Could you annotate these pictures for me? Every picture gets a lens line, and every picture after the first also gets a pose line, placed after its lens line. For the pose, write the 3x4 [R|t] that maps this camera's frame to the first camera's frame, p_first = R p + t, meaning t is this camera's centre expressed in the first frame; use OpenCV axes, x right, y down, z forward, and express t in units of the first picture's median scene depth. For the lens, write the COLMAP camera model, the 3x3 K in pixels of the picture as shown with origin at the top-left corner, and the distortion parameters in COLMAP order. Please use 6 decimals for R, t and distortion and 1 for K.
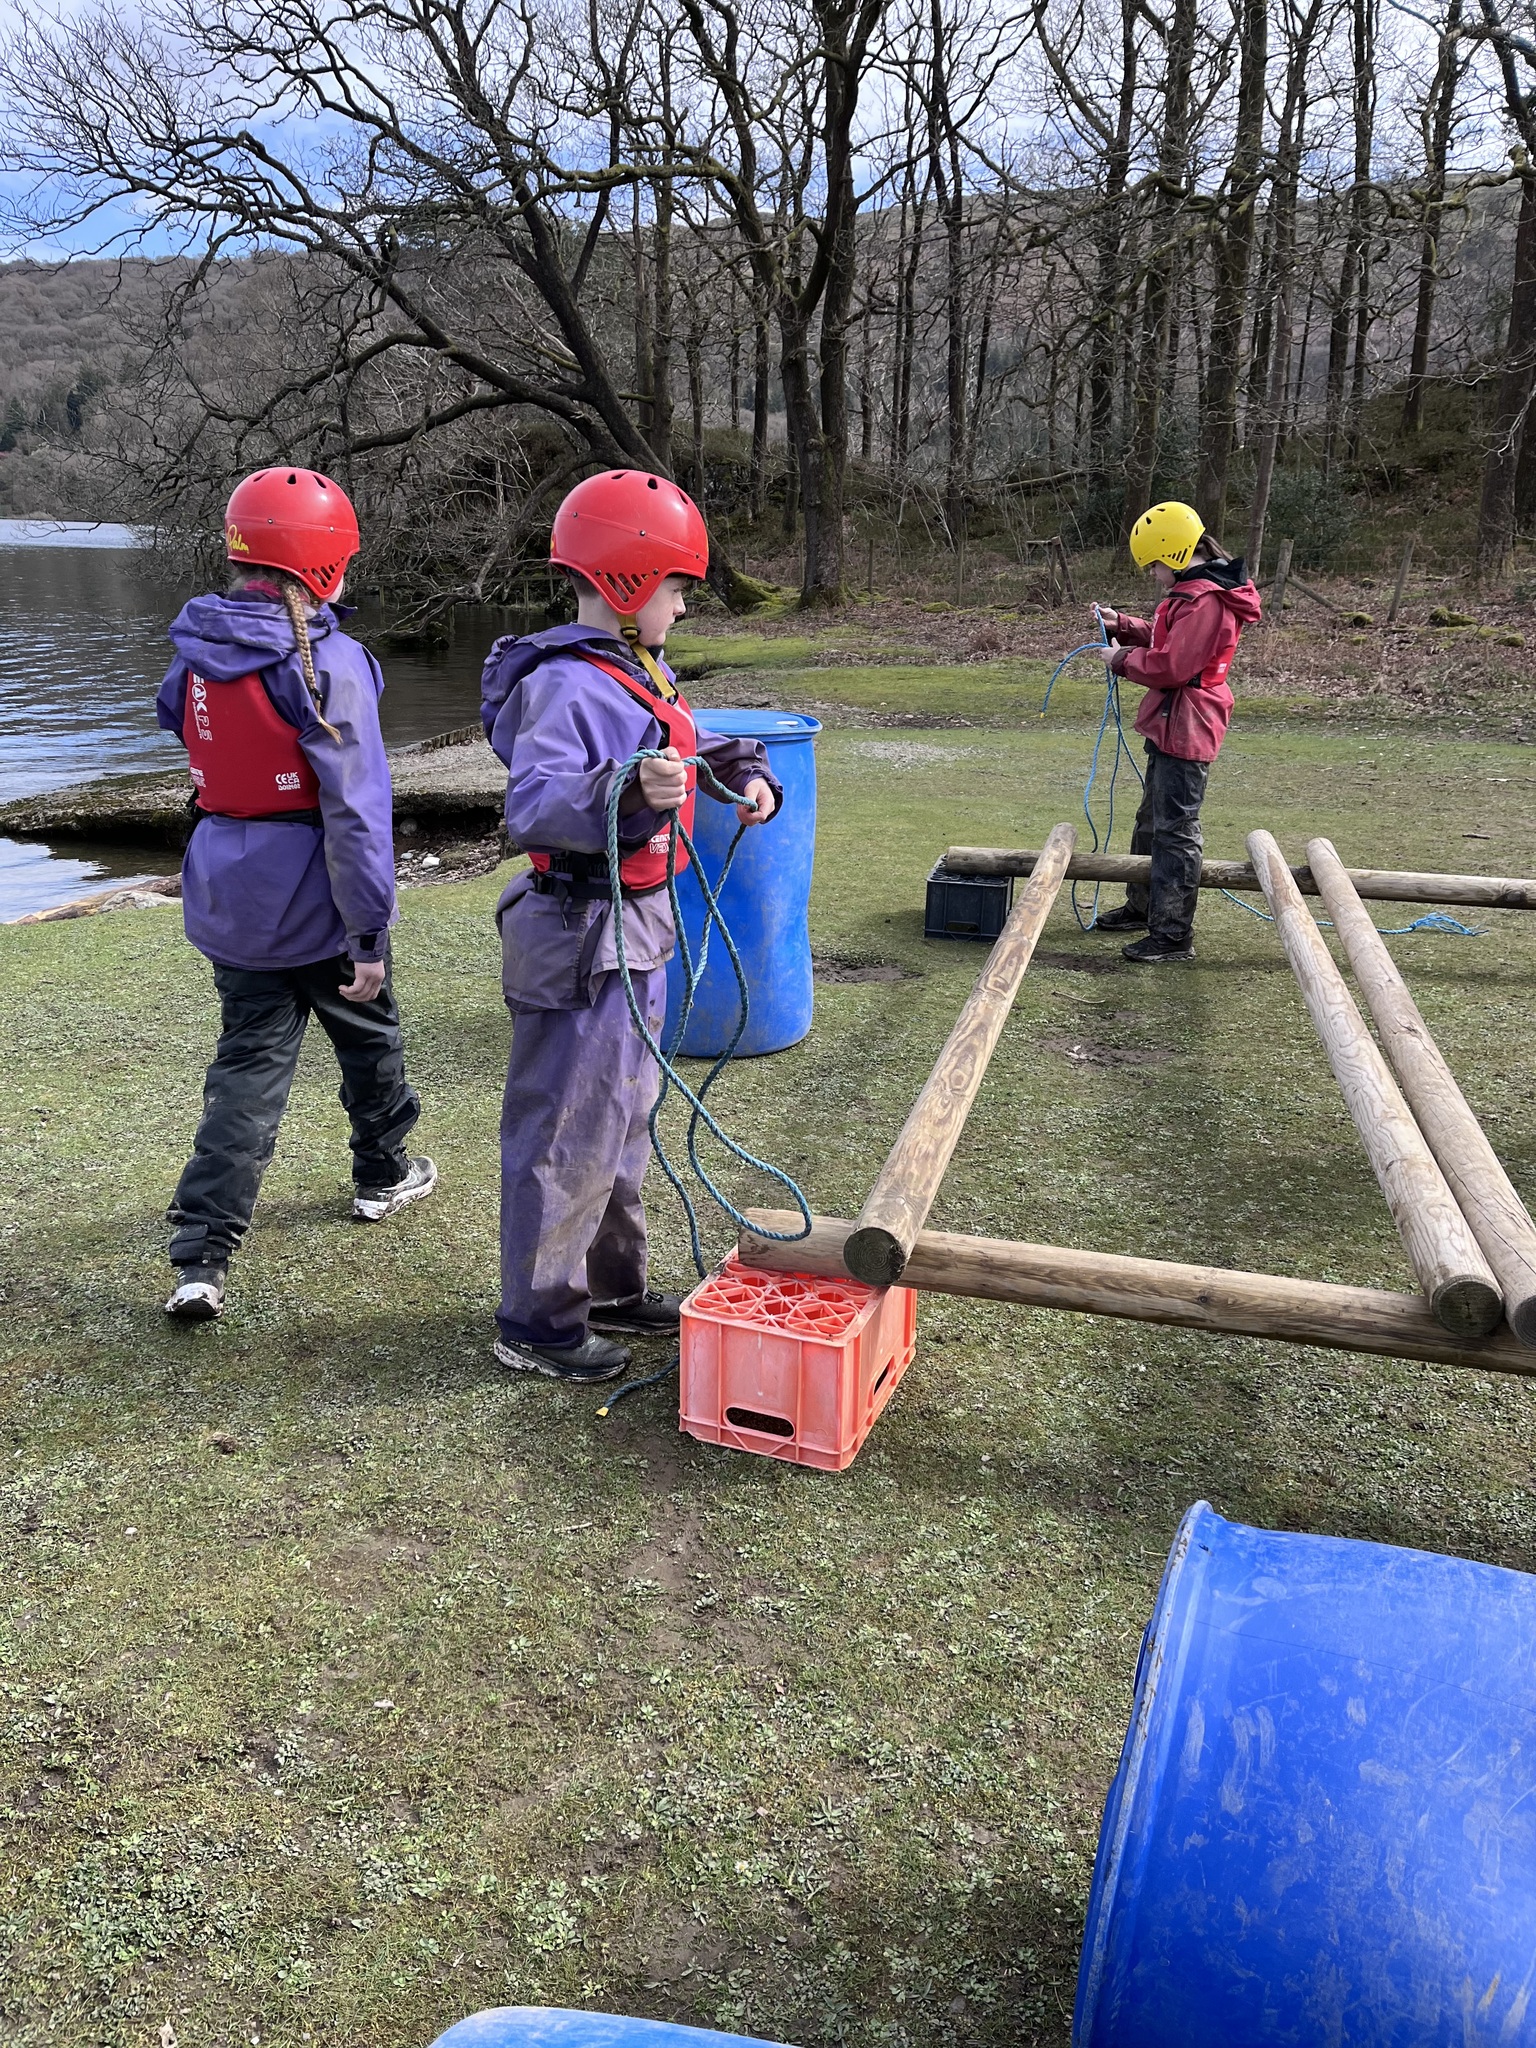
lens RADIAL K [[1513.1, 0, 768.0], [0, 1513.1, 1024.0], [0, 0, 1]] dist [0.064110, -0.093713]
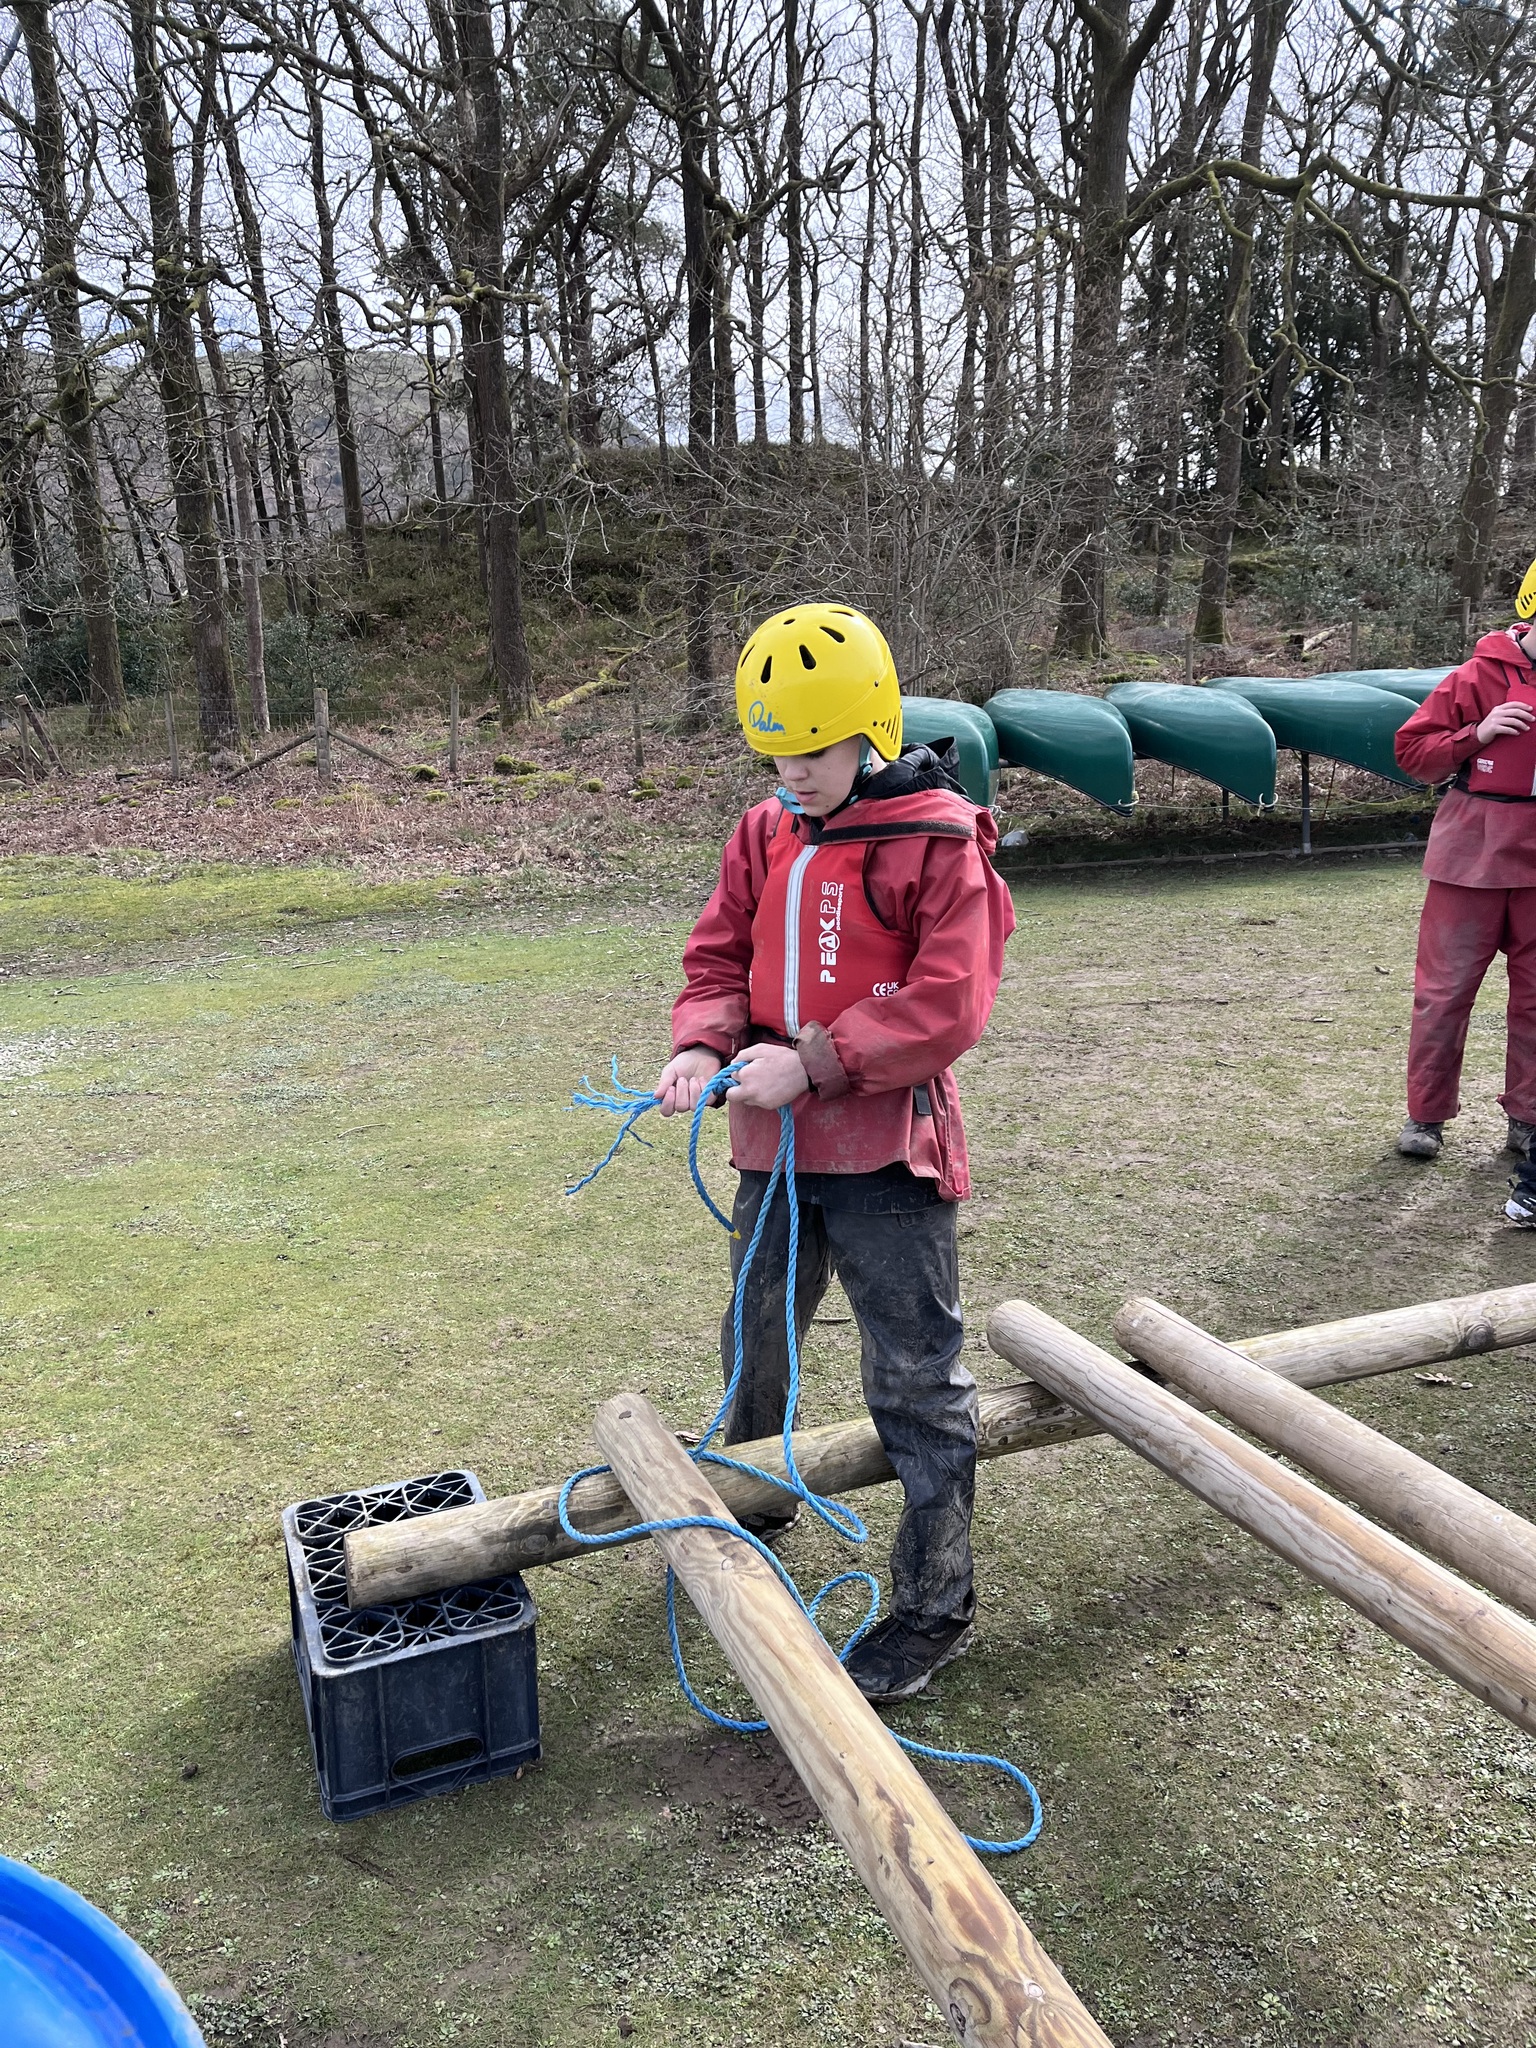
lens RADIAL K [[1518.6, 0, 758.9], [0, 1518.6, 1060.5], [0, 0, 1]] dist [0.052818, -0.064942]
pose [[0.798610, -0.180497, 0.574145, 0.004250], [0.219866, 0.975530, 0.000860, -0.070223], [-0.560251, 0.125548, 0.818753, 0.217903]]
